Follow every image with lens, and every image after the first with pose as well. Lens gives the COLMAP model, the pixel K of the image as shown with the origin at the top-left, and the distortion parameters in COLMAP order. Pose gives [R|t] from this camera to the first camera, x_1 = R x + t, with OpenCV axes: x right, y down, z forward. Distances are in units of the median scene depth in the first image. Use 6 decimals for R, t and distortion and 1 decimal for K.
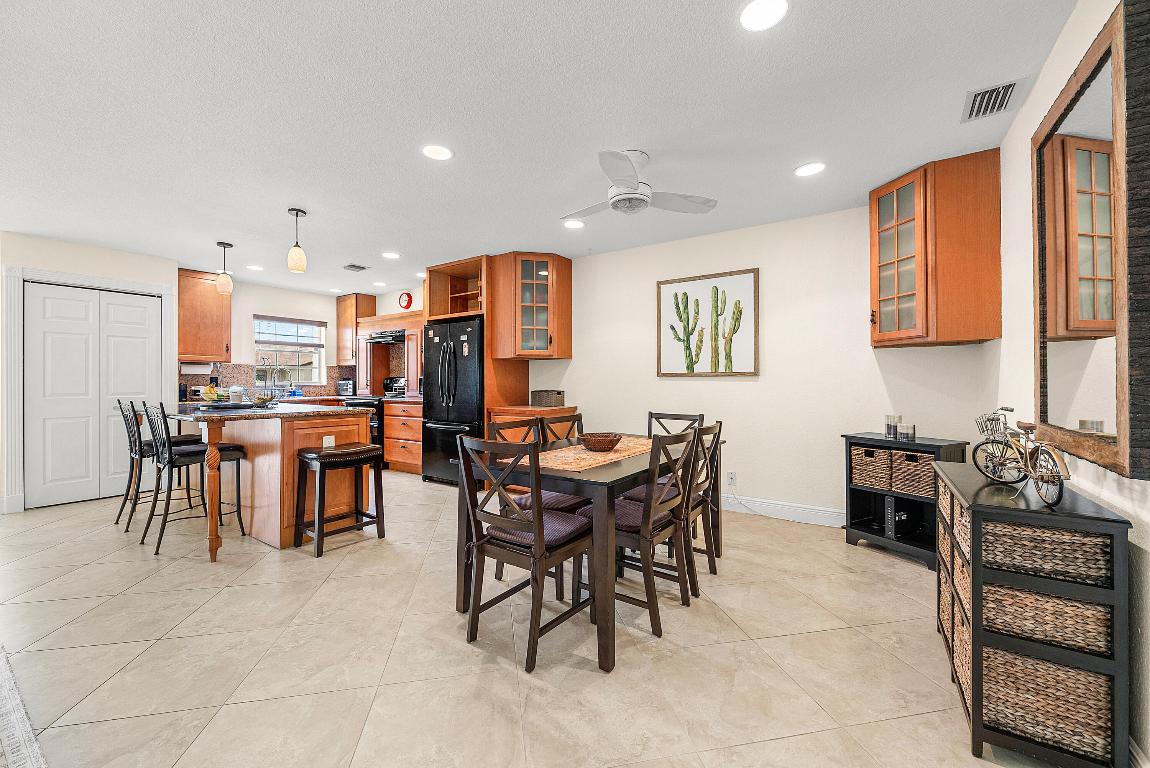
lens RADIAL K [[443.6, 0, 572.1], [0, 443.6, 385.5], [0, 0, 1]] dist [-0.009076, 0.000021]
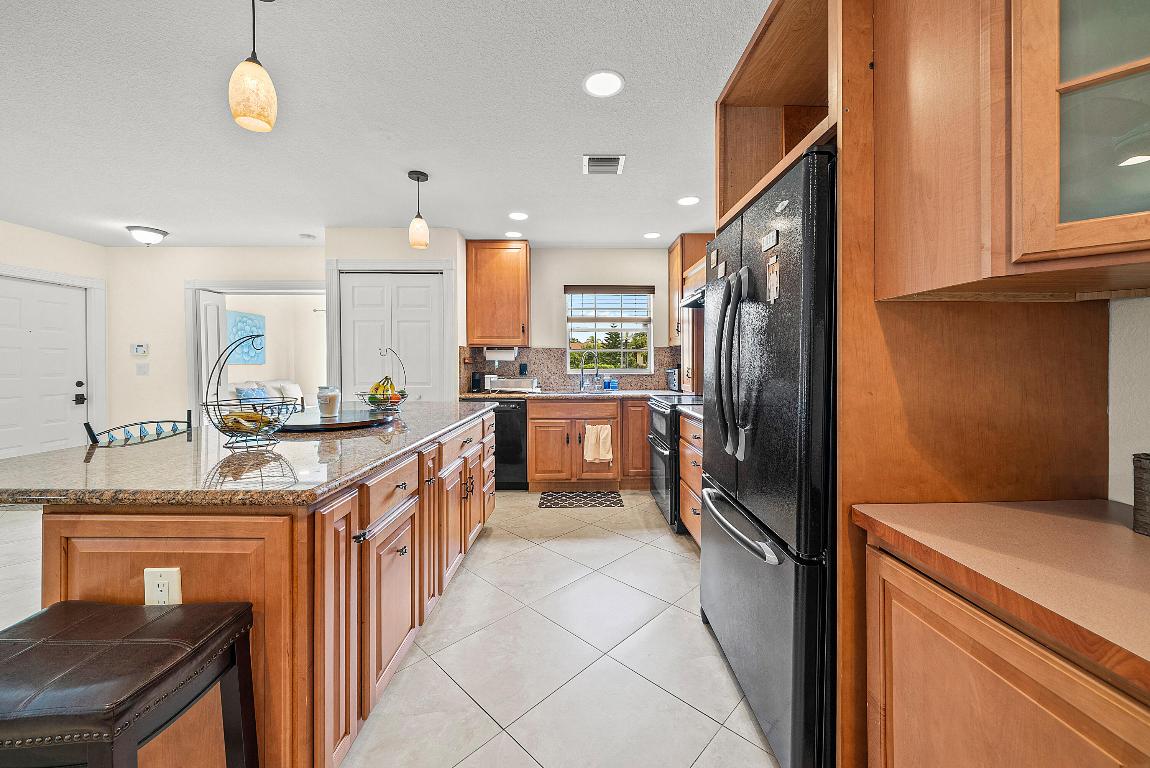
lens RADIAL K [[426.6, 0, 582.4], [0, 426.6, 362.2], [0, 0, 1]] dist [-0.000365, -0.000022]
pose [[0.576751, 0.004140, -0.816909, -0.084426], [-0.009936, 0.999949, -0.001947, -0.026311], [0.816859, 0.009240, 0.576763, 0.741894]]
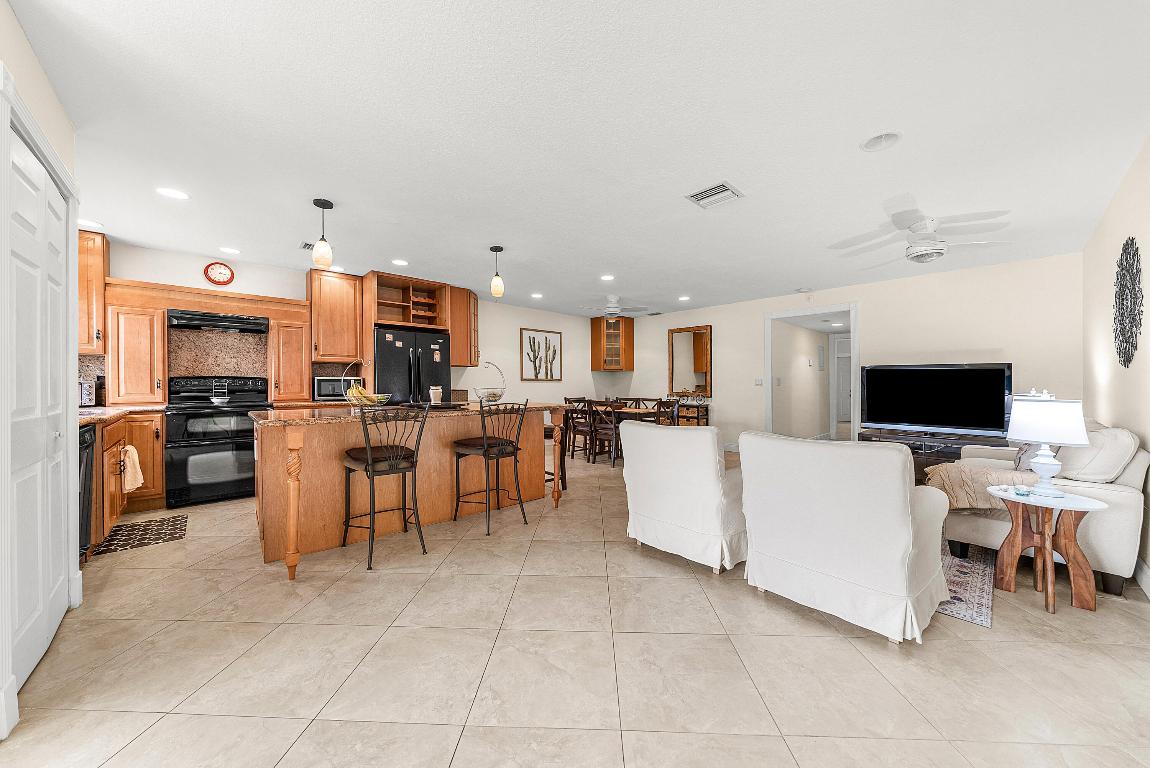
lens RADIAL K [[404.8, 0, 575.0], [0, 404.8, 381.3], [0, 0, 1]] dist [0.001463, 0.000135]
pose [[0.230554, 0.008620, 0.973021, -1.231091], [0.010093, 0.999886, -0.011249, 0.002810], [-0.973007, 0.012414, 0.230440, 0.374589]]
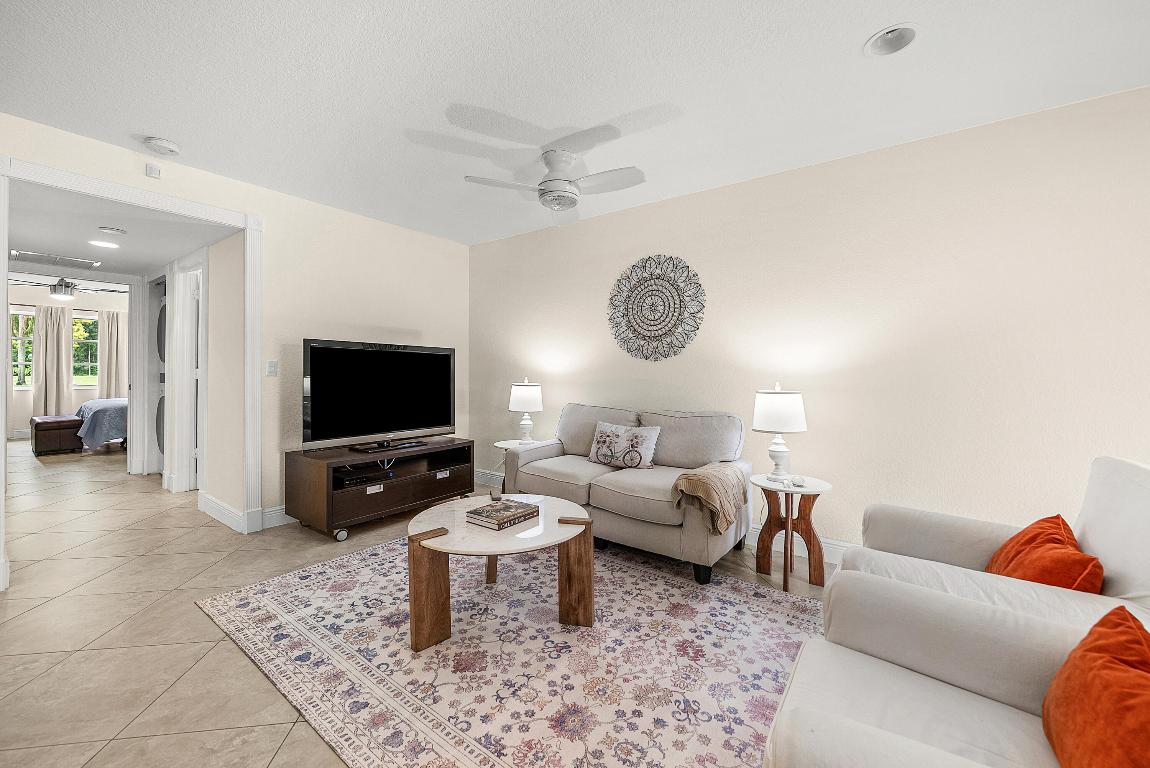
lens RADIAL K [[448.4, 0, 580.3], [0, 448.4, 365.9], [0, 0, 1]] dist [0.001304, 0.000373]
pose [[-0.998695, -0.004981, 0.050833, -0.443278], [-0.005001, 0.999987, -0.000255, -0.005410], [-0.050831, -0.000509, -0.998707, 0.519003]]
